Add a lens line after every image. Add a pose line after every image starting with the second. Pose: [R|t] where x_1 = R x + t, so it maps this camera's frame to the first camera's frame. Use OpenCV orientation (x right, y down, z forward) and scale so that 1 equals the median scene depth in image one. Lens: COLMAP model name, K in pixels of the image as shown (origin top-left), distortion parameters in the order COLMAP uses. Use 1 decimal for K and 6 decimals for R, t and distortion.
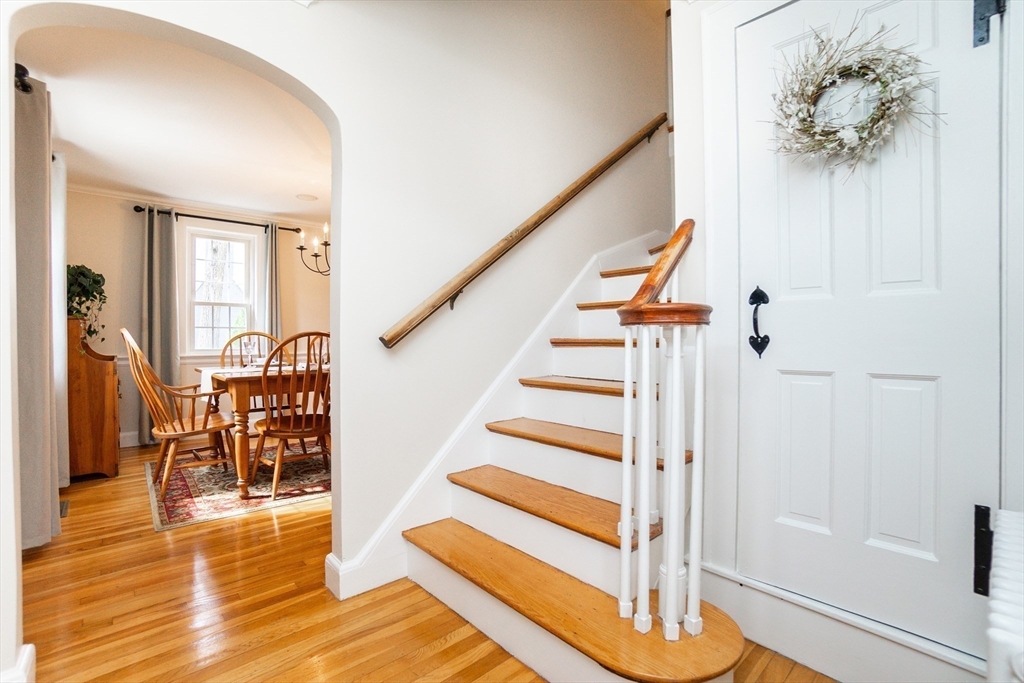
lens RADIAL K [[465.5, 0, 509.4], [0, 465.5, 343.9], [0, 0, 1]] dist [-0.005228, -0.000102]
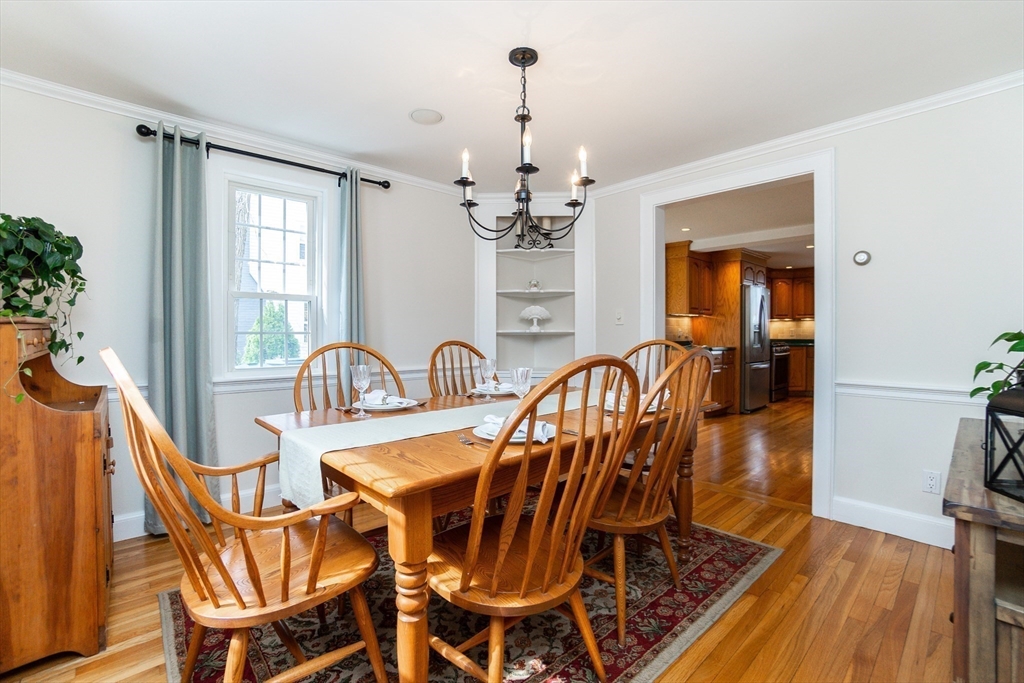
lens RADIAL K [[465.5, 0, 514.9], [0, 465.5, 336.2], [0, 0, 1]] dist [-0.005228, -0.000102]
pose [[0.999944, -0.009829, 0.003821, -0.379623], [0.009880, 0.999860, -0.013533, -0.024508], [-0.003688, 0.013570, 0.999901, 0.468198]]
